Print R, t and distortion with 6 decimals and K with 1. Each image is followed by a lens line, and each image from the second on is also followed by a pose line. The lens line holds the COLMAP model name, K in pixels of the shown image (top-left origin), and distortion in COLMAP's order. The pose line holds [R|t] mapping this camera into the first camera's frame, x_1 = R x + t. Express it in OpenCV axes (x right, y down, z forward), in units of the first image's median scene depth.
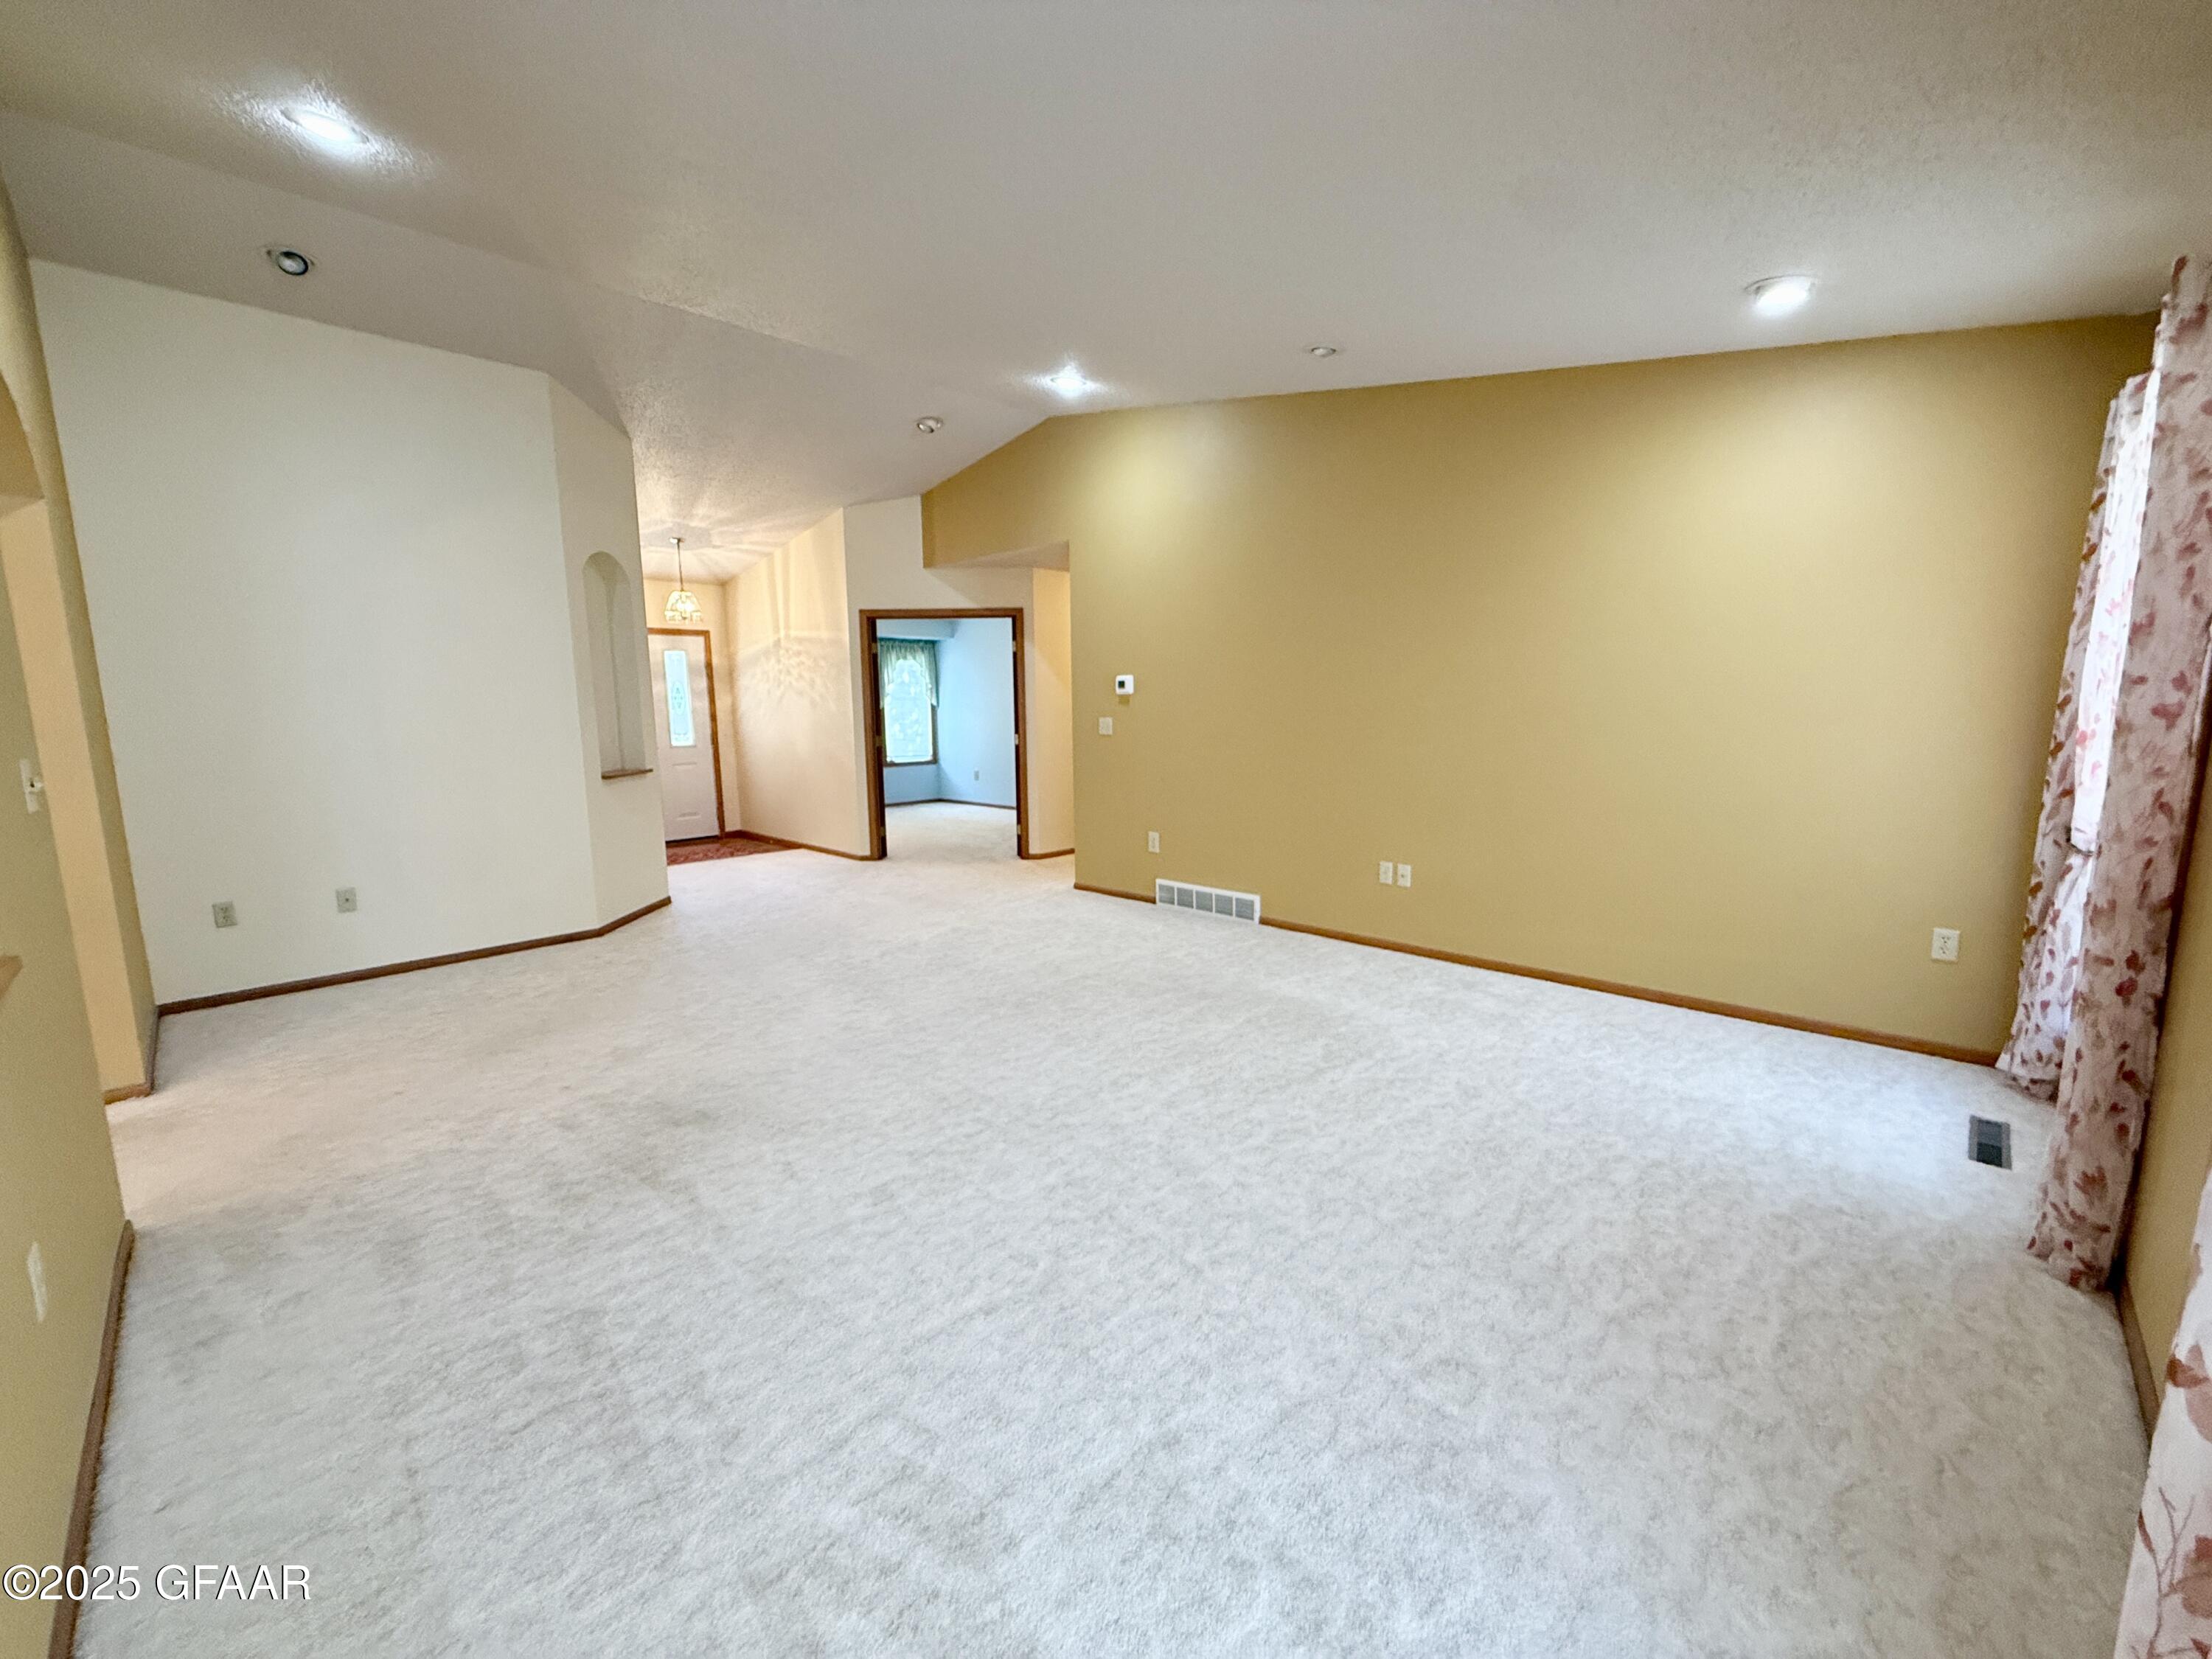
lens RADIAL K [[879.9, 0, 1101.0], [0, 879.9, 829.1], [0, 0, 1]] dist [-0.001113, 0.000063]
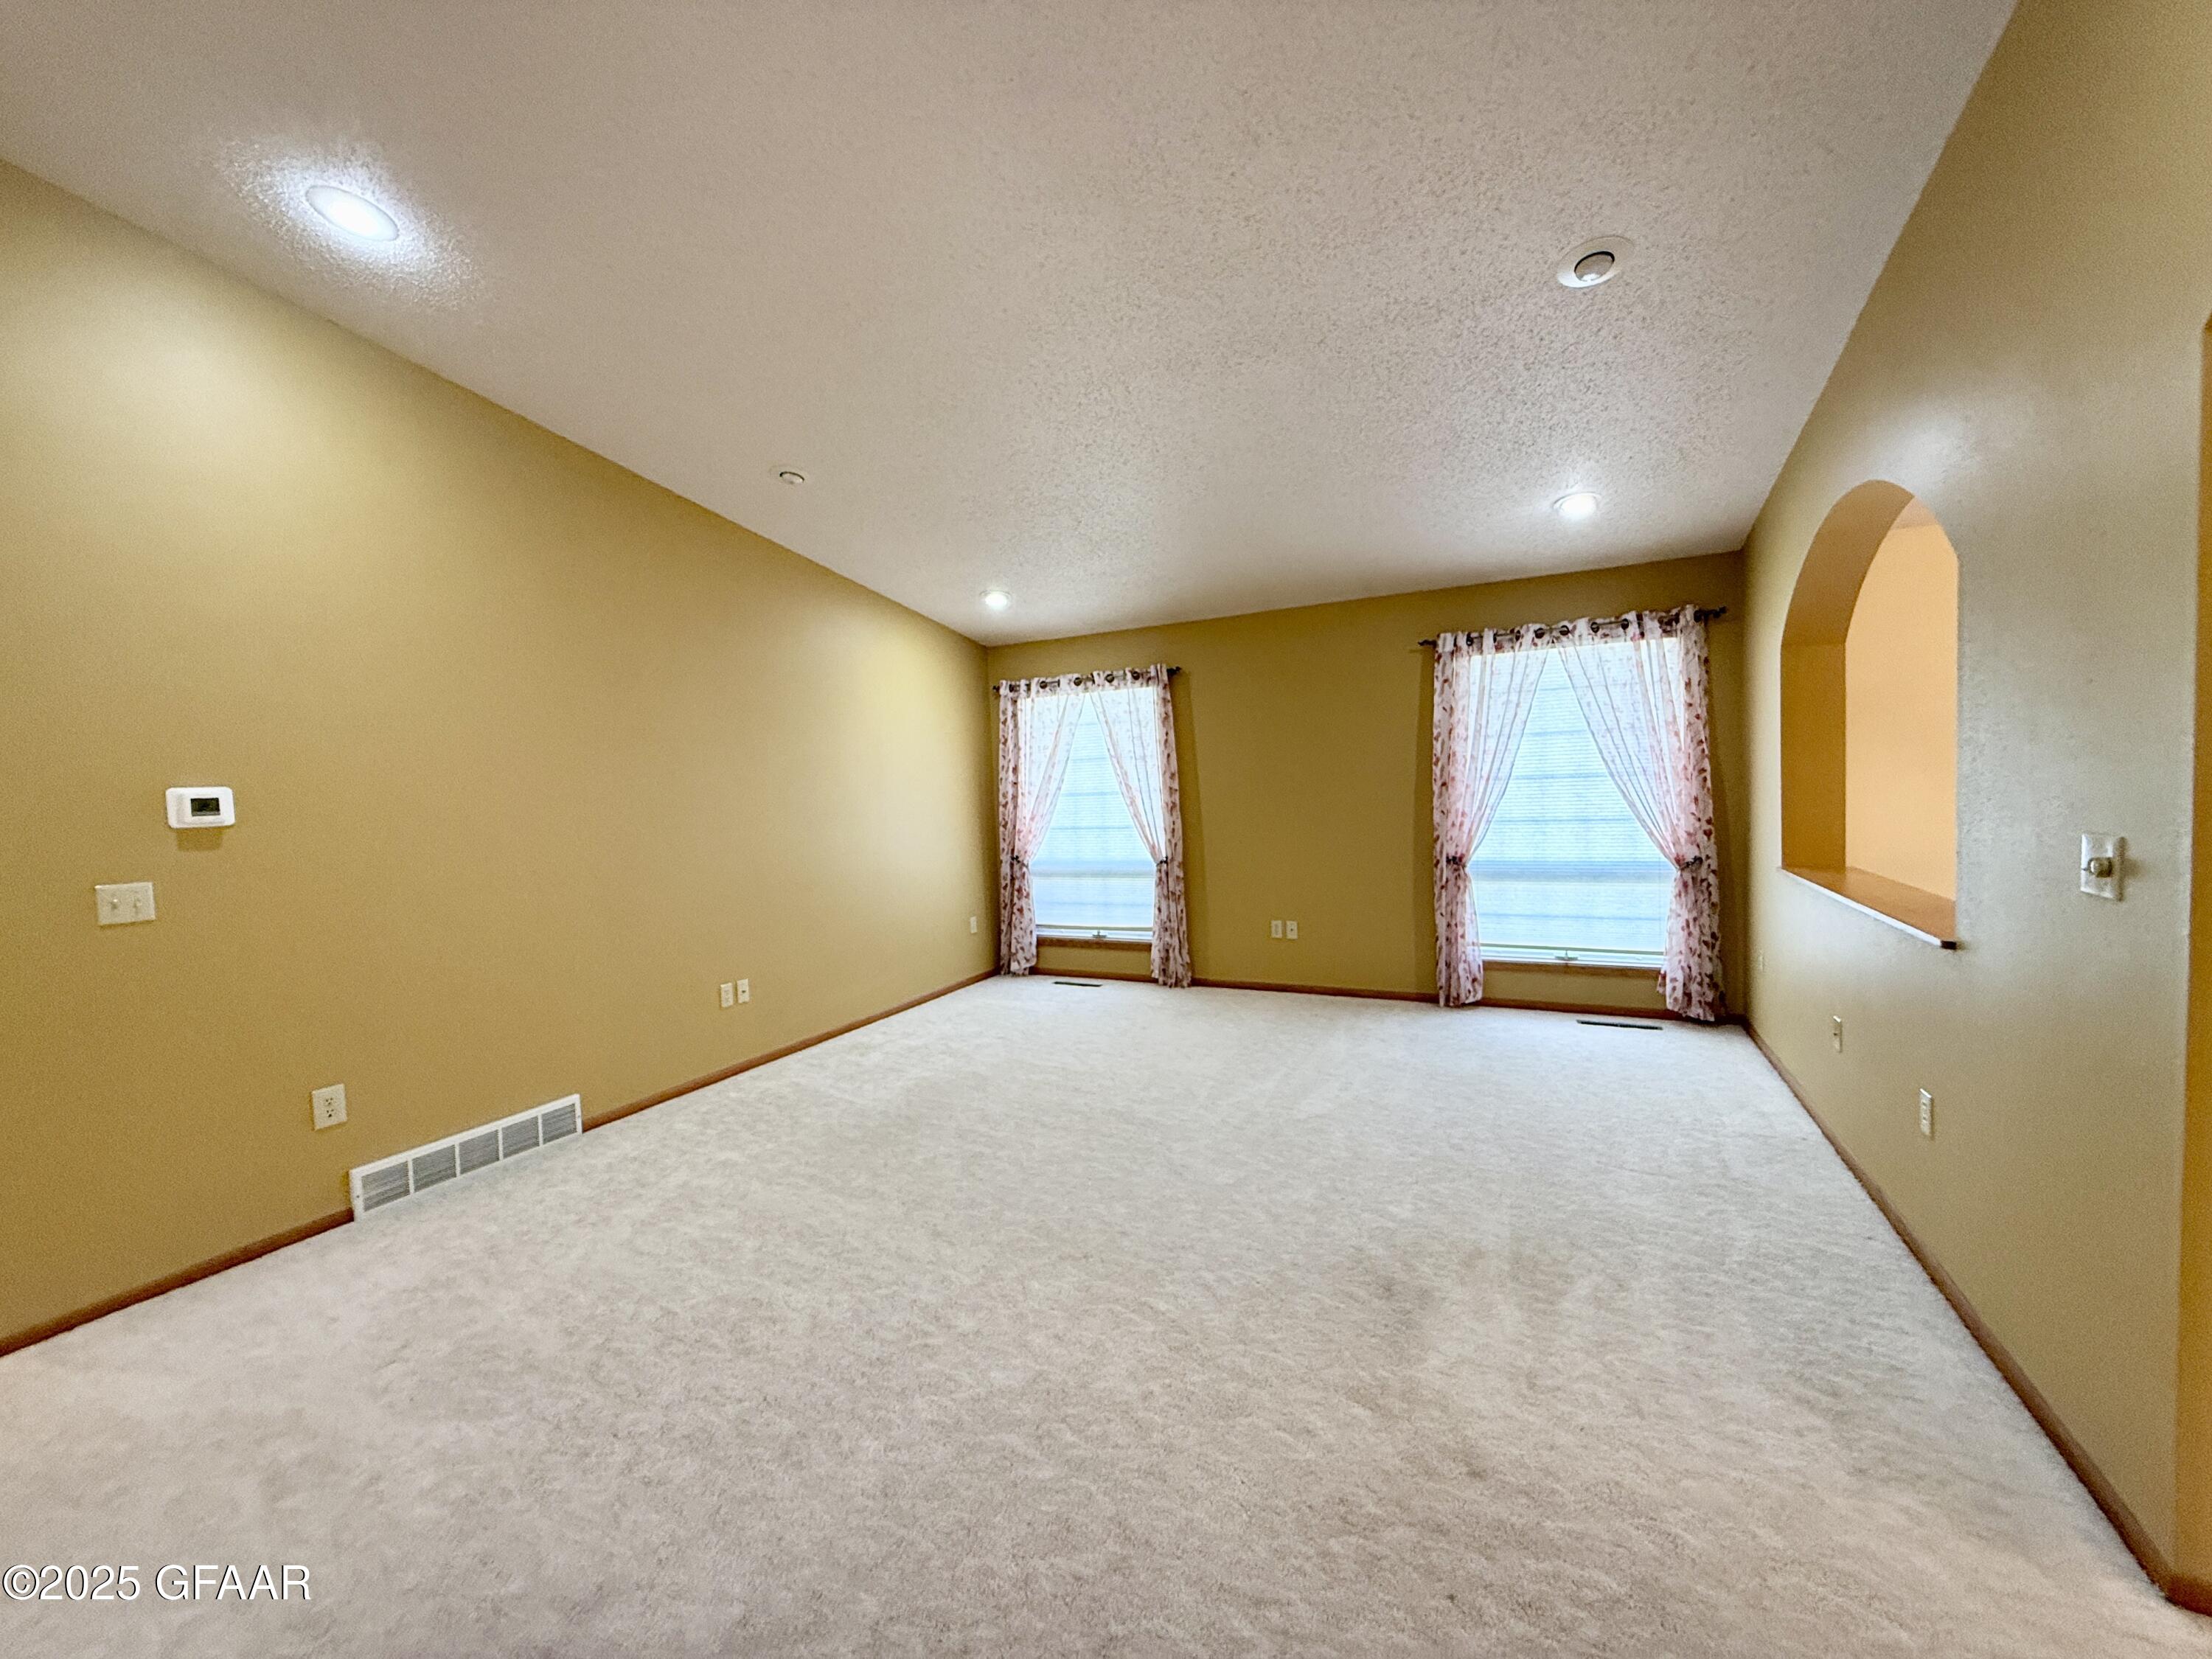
lens RADIAL K [[879.9, 0, 1101.0], [0, 879.9, 829.1], [0, 0, 1]] dist [-0.001113, 0.000063]
pose [[-0.308676, -0.021132, 0.950932, -0.553300], [0.177401, 0.980932, 0.079383, -0.102825], [-0.934477, 0.193201, -0.299041, 0.683720]]
